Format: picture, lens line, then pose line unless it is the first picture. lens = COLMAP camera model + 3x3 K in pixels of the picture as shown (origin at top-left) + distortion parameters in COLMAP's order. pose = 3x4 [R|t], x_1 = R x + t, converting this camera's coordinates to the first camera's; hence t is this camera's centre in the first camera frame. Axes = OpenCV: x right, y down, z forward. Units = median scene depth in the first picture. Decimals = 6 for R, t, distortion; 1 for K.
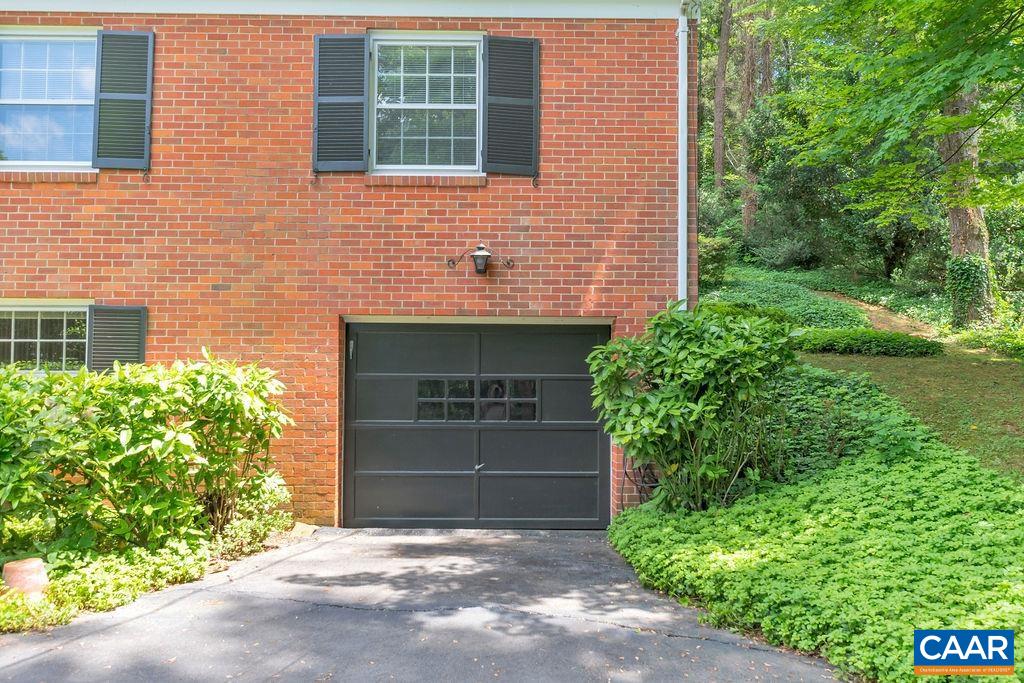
lens RADIAL K [[684.1, 0, 512.9], [0, 684.1, 333.5], [0, 0, 1]] dist [-0.014780, 0.002111]
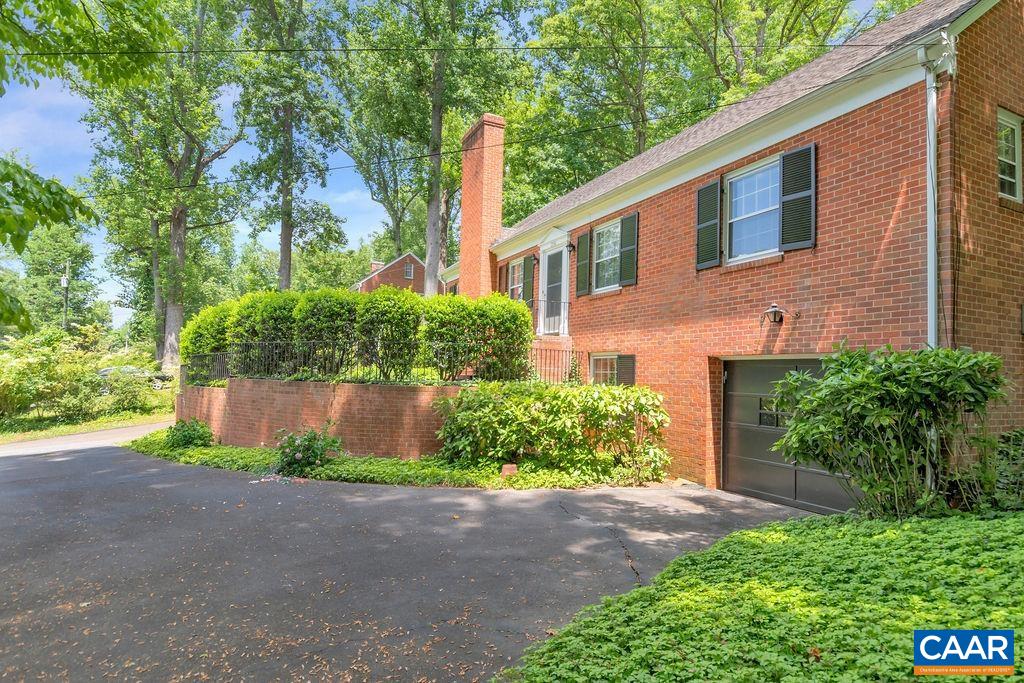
lens RADIAL K [[593.6, 0, 512.3], [0, 593.6, 345.0], [0, 0, 1]] dist [0.001310, 0.000192]
pose [[0.394600, -0.043821, -0.917807, 0.848835], [0.004598, 0.998944, -0.045718, 0.009048], [0.918841, 0.013821, 0.394385, 0.013648]]
